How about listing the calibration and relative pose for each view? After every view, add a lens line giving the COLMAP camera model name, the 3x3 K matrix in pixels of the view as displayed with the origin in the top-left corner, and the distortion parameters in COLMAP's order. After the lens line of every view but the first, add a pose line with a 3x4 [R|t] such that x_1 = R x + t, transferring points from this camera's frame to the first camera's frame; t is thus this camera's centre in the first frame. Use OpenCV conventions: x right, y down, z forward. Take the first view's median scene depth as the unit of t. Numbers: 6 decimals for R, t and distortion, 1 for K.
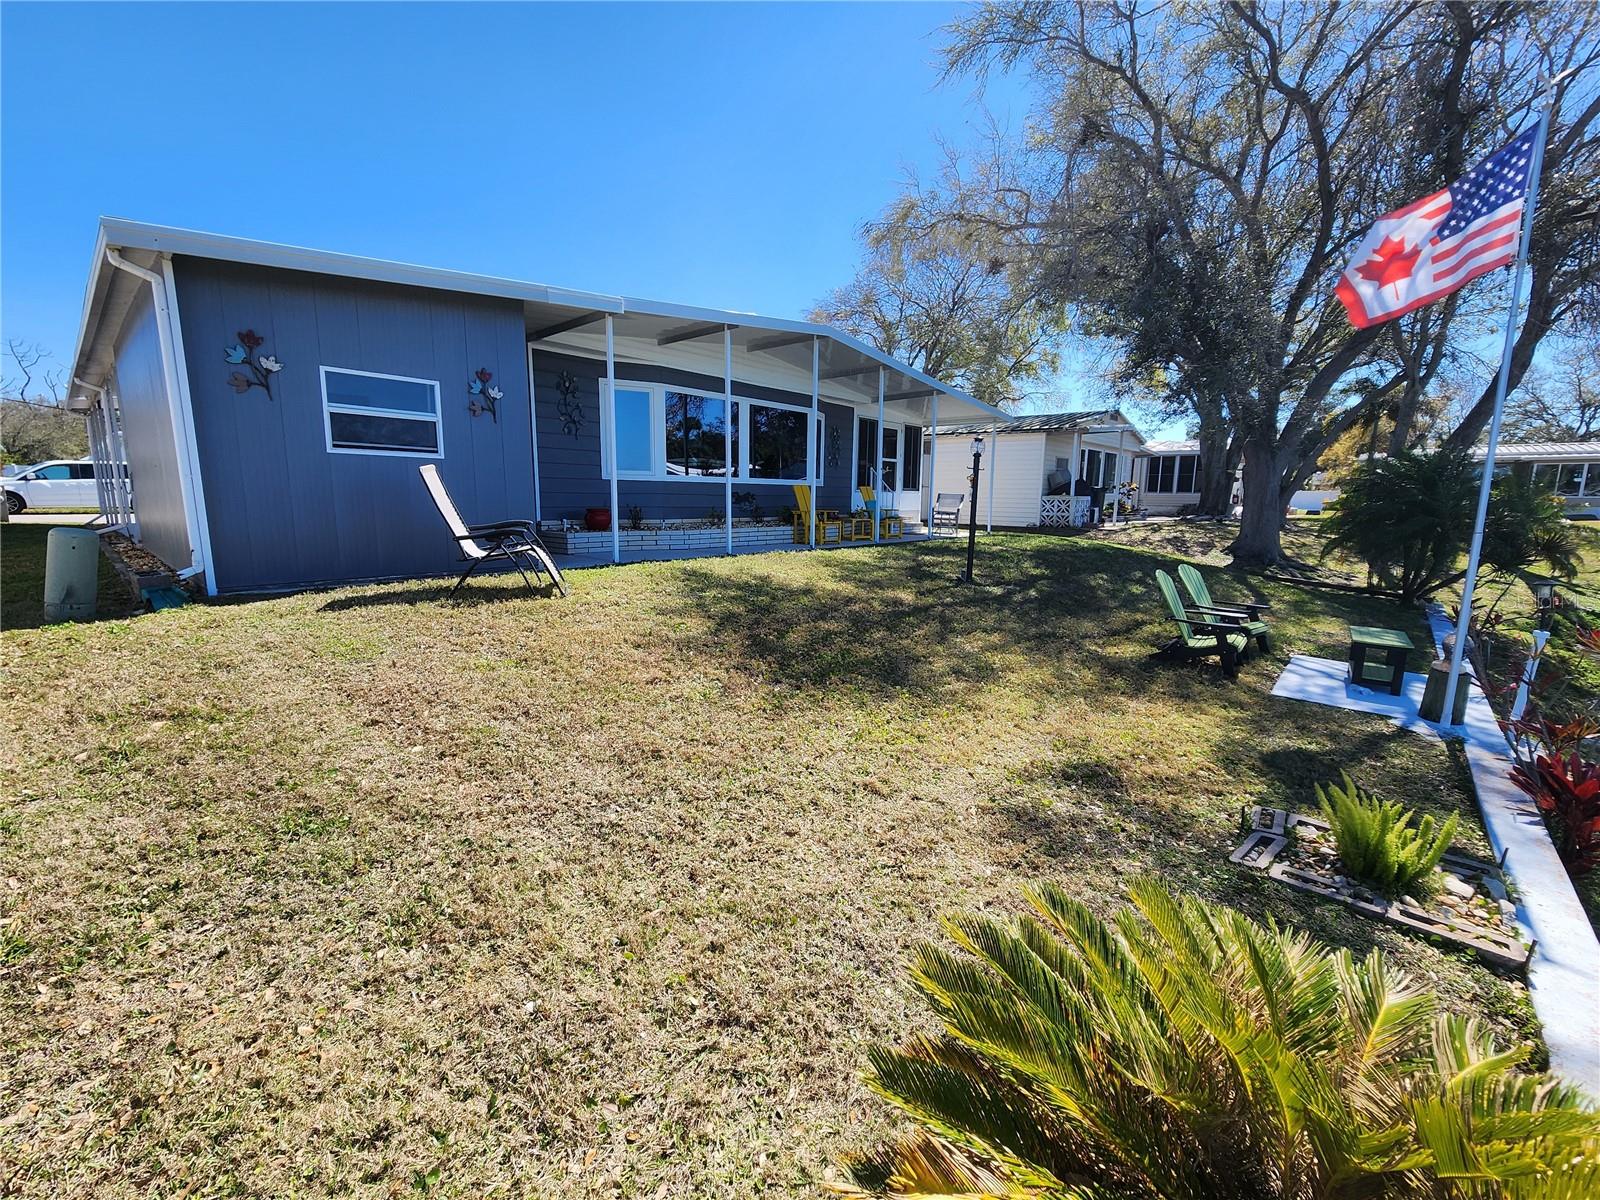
lens RADIAL K [[663.0, 0, 794.1], [0, 663.0, 601.3], [0, 0, 1]] dist [0.002460, 0.000197]
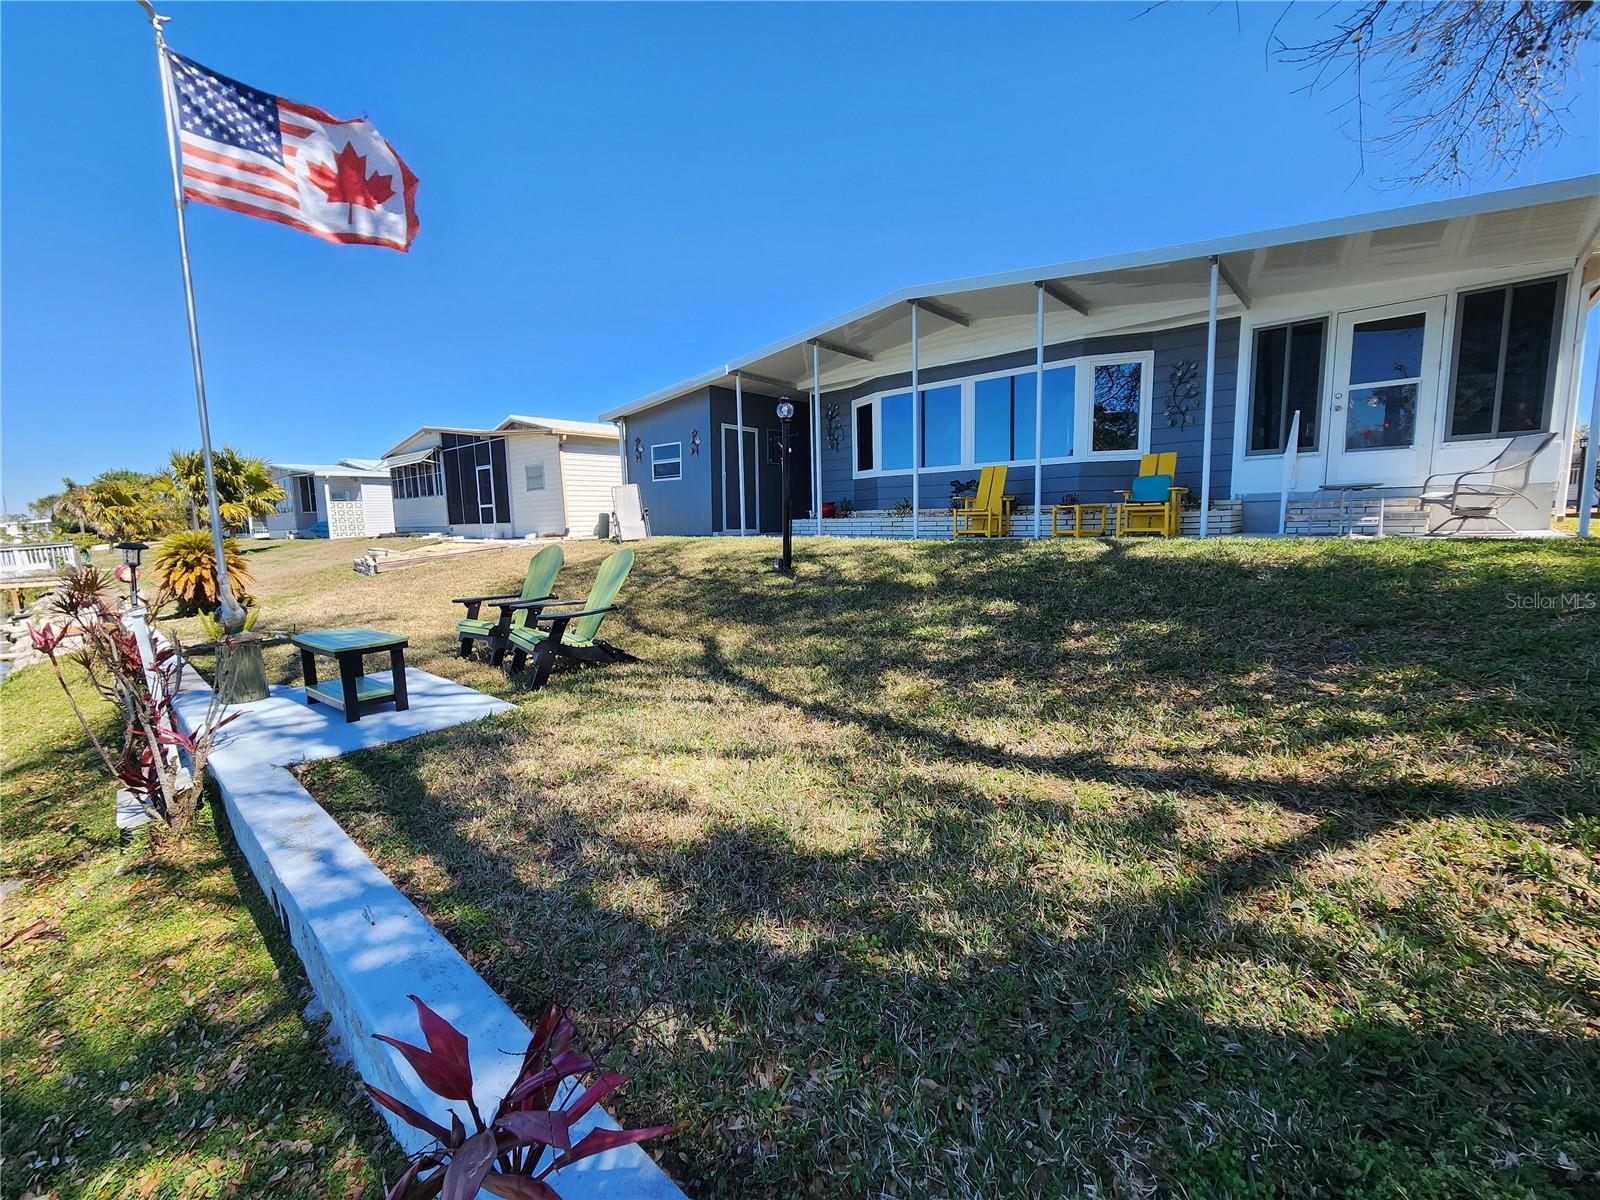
lens RADIAL K [[663.0, 0, 800.9], [0, 663.0, 599.7], [0, 0, 1]] dist [0.002460, 0.000197]
pose [[-0.000993, 0.114277, -0.993448, 0.740410], [-0.133550, 0.984534, 0.113385, -0.064860], [0.991042, 0.132788, 0.014284, 0.675754]]
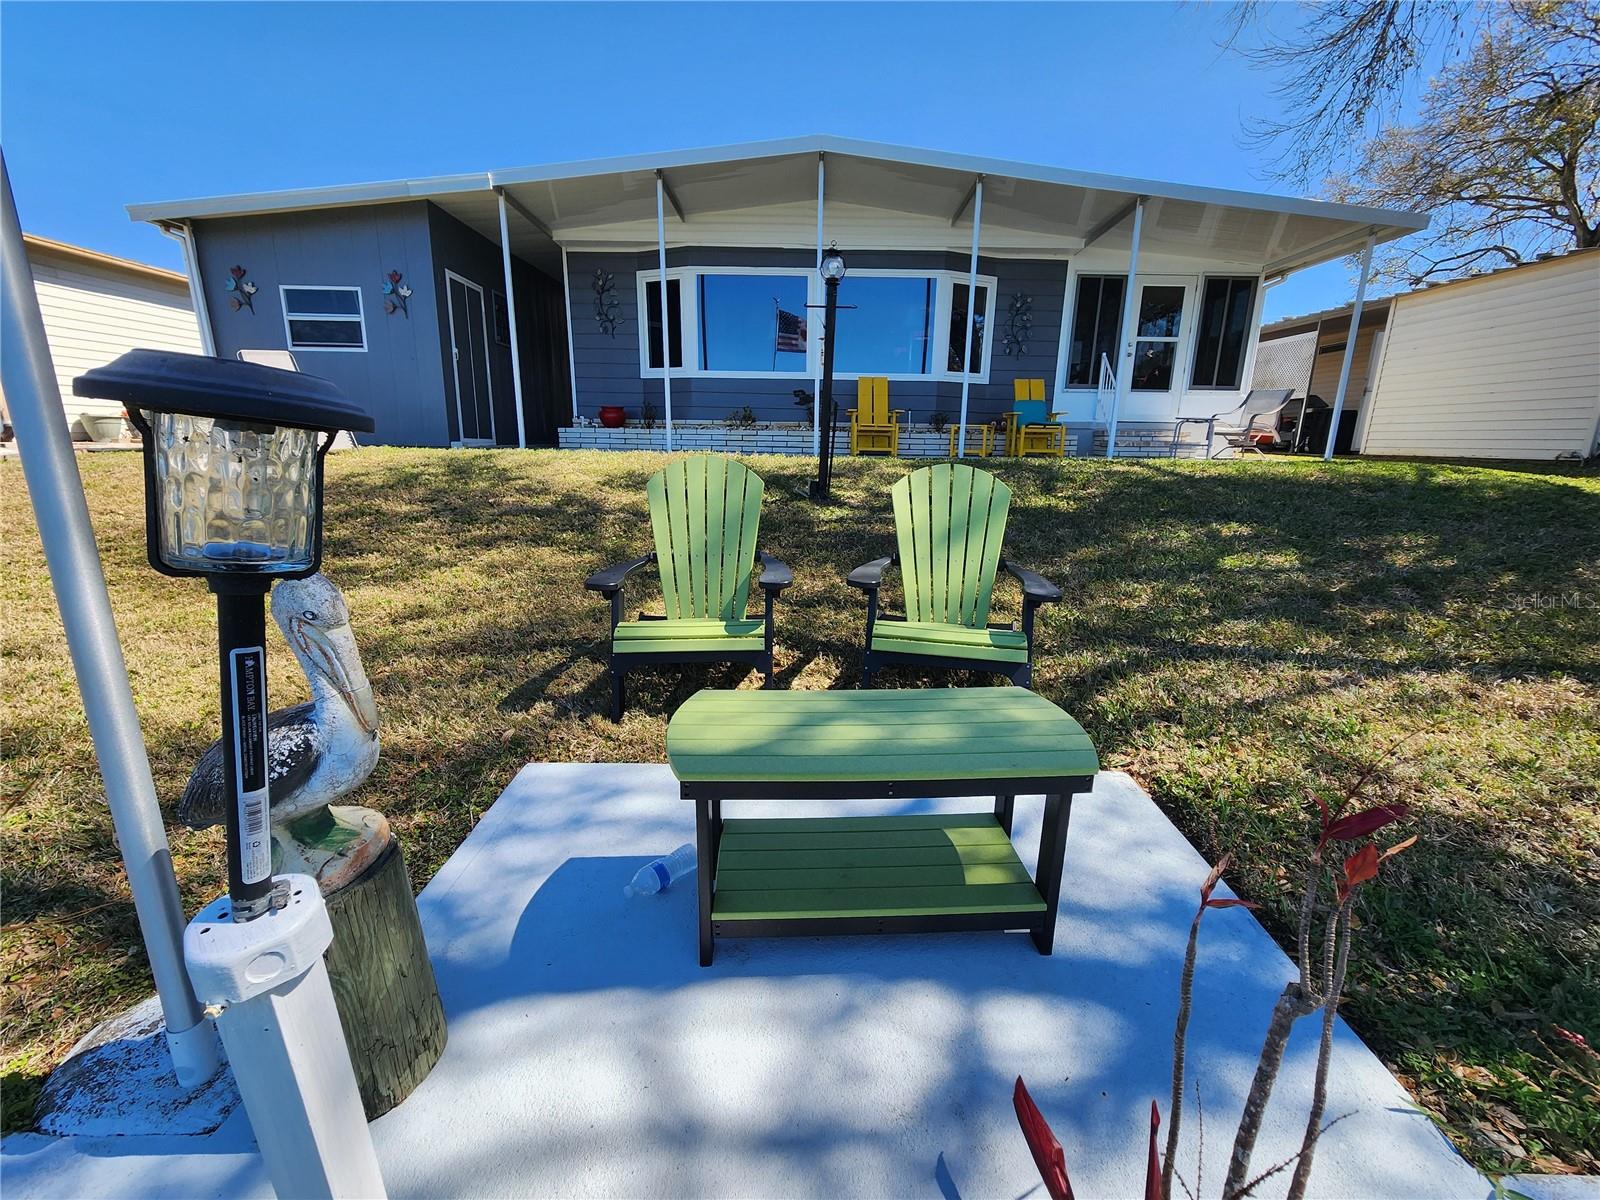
lens RADIAL K [[663.0, 0, 792.3], [0, 663.0, 598.4], [0, 0, 1]] dist [0.002460, 0.000197]
pose [[0.662544, 0.186198, -0.725510, 0.477789], [-0.127186, 0.982510, 0.136007, -0.016891], [0.738145, 0.002164, 0.674638, 0.368025]]
